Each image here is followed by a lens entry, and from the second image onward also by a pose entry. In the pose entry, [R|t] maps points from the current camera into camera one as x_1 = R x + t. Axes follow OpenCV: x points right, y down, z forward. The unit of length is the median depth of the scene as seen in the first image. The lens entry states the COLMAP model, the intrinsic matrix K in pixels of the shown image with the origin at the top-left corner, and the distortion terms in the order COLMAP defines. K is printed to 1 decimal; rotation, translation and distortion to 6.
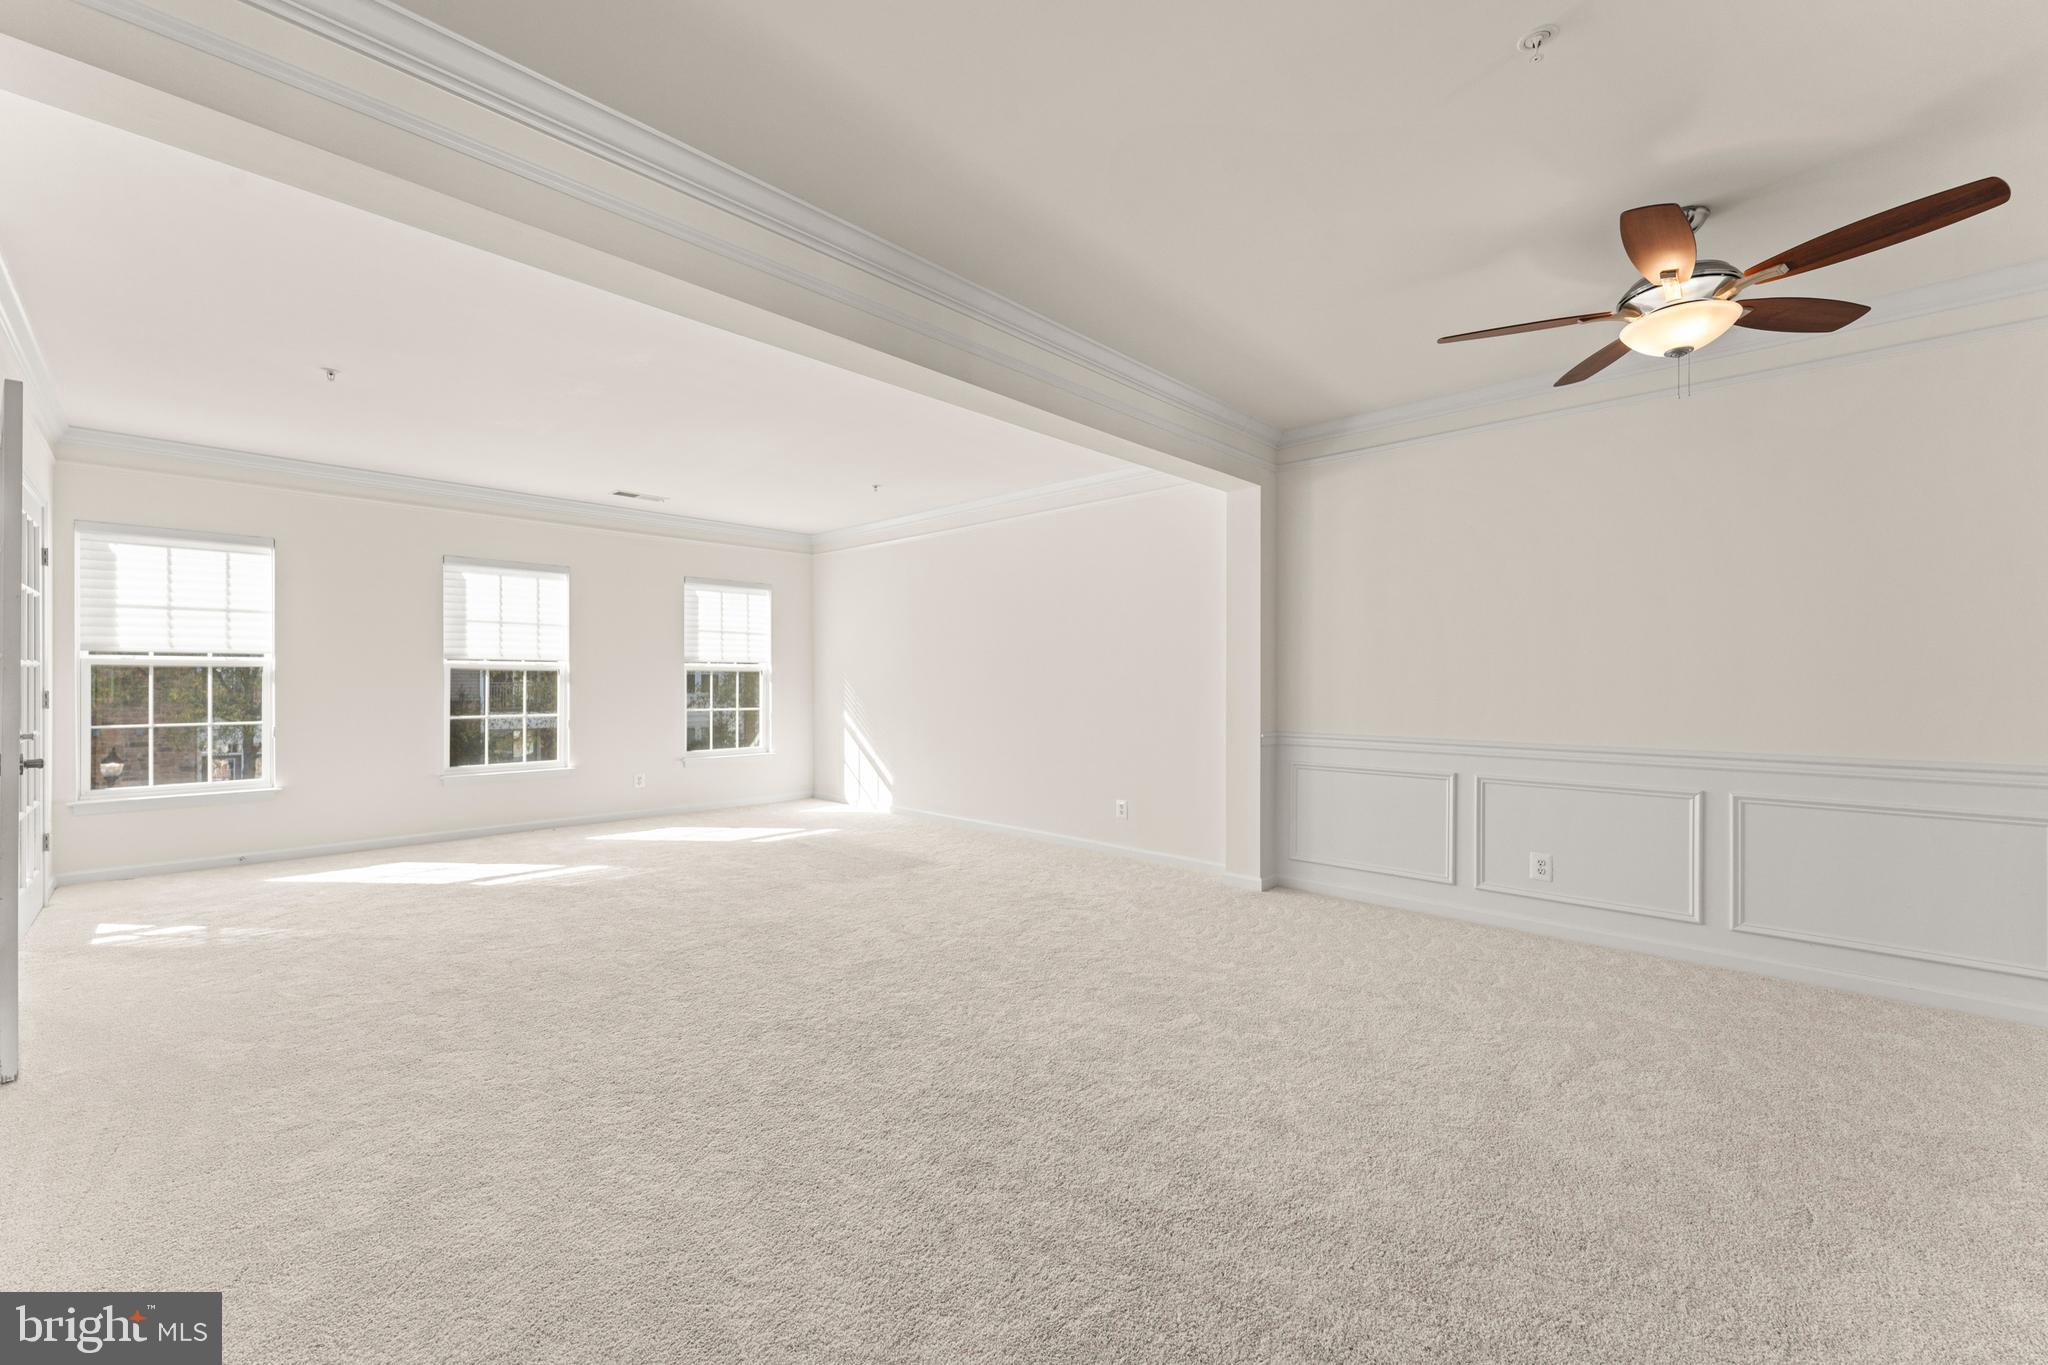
lens RADIAL K [[813.8, 0, 1015.3], [0, 813.8, 670.1], [0, 0, 1]] dist [0.001051, -0.000074]
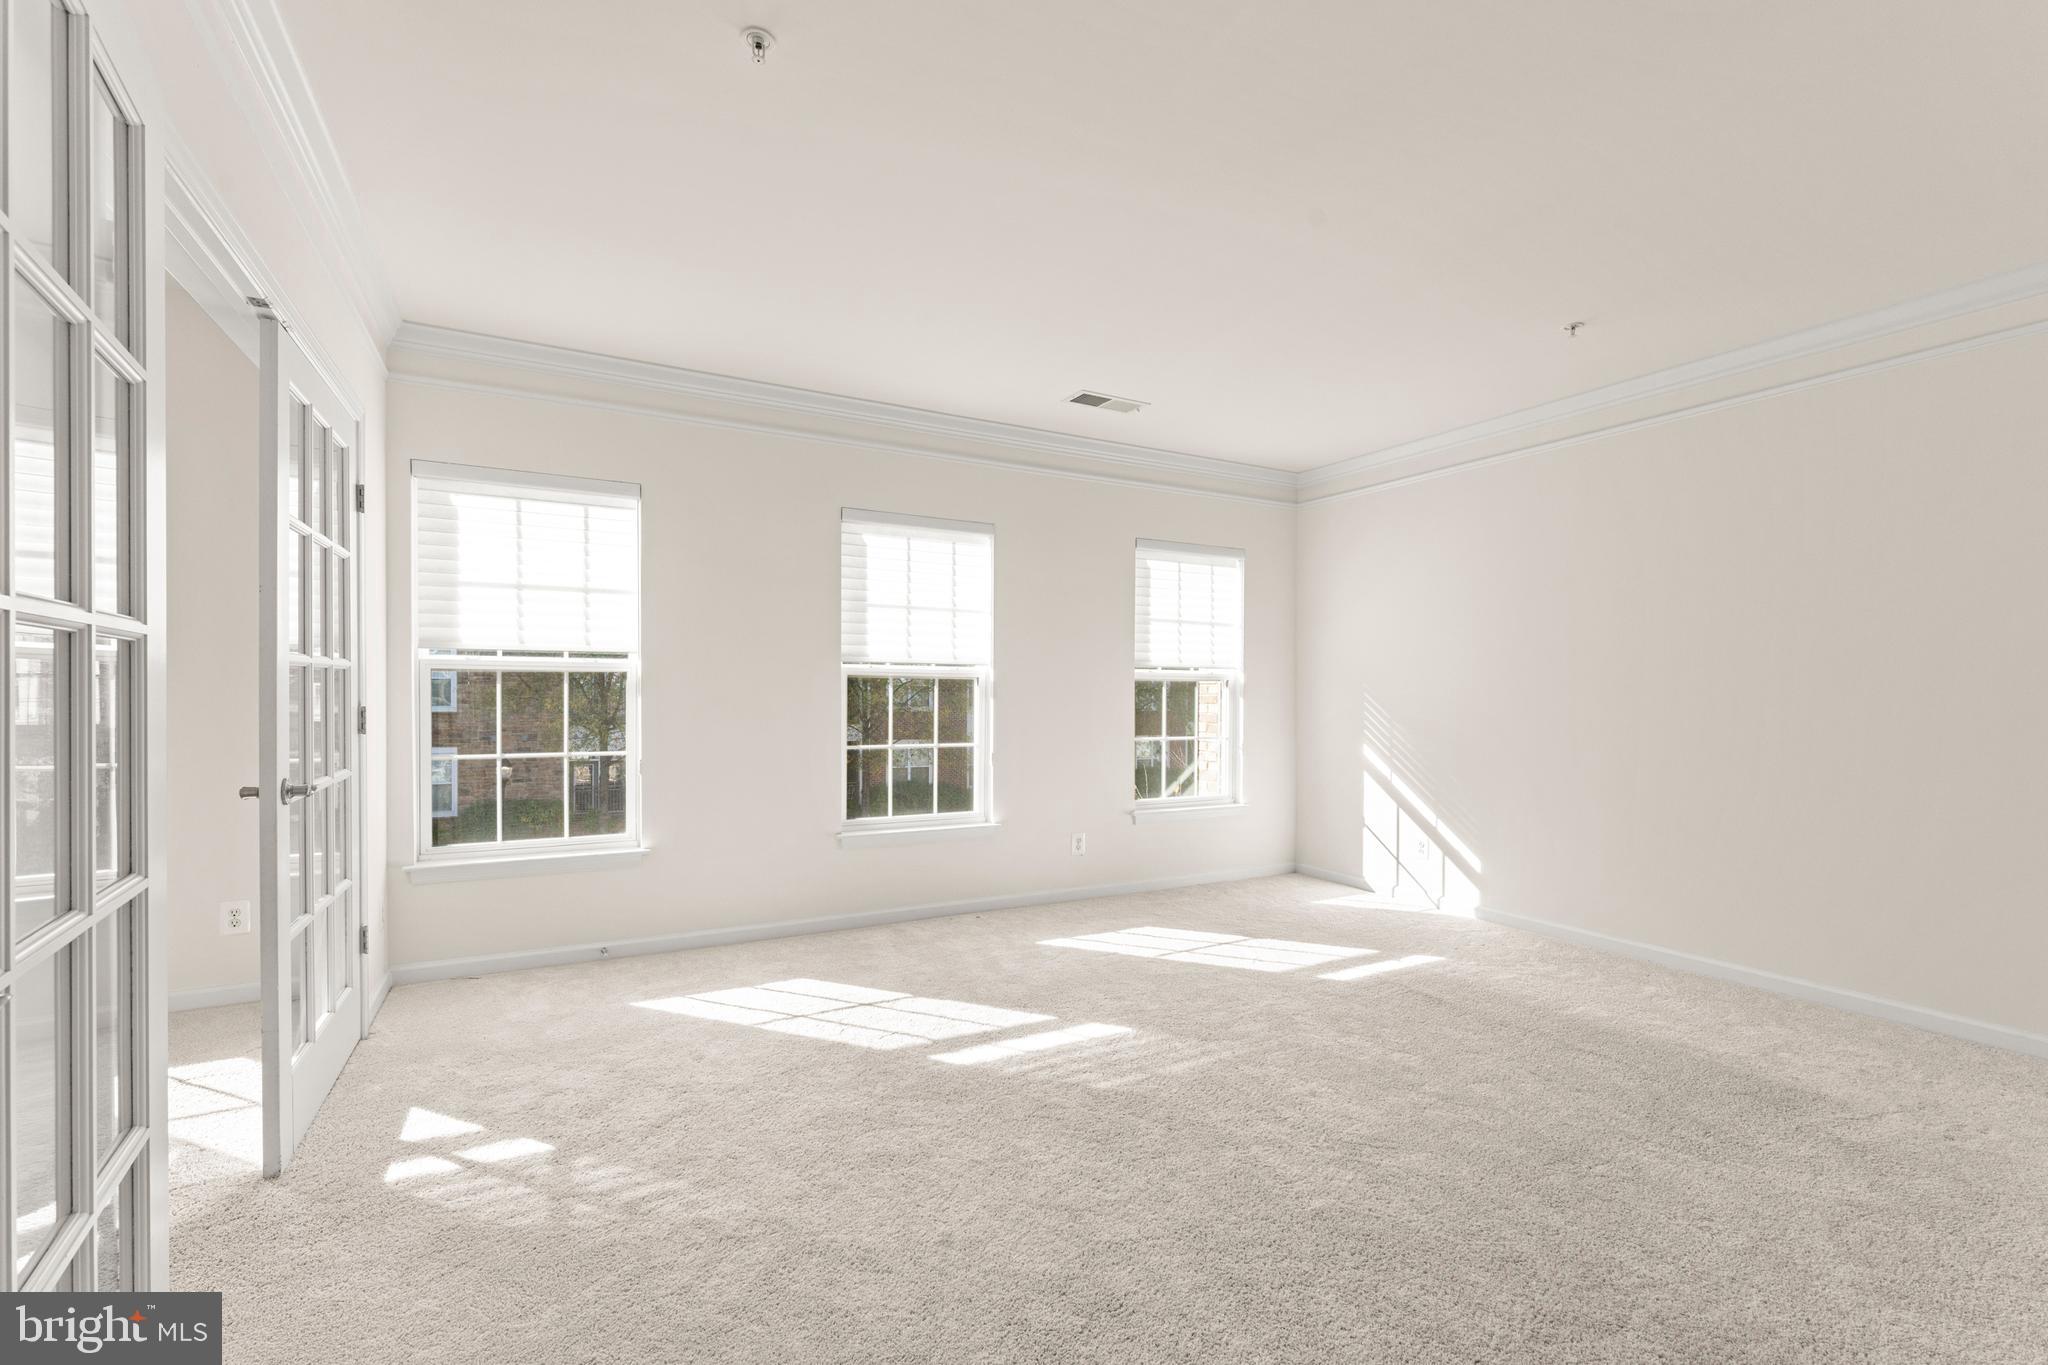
lens RADIAL K [[911.3, 0, 1034.8], [0, 911.3, 693.1], [0, 0, 1]] dist [-0.003210, -0.000828]
pose [[0.951718, 0.005869, -0.306916, -0.307645], [-0.002106, 0.999919, 0.012590, 0.002639], [0.306965, -0.011336, 0.951653, 0.318881]]
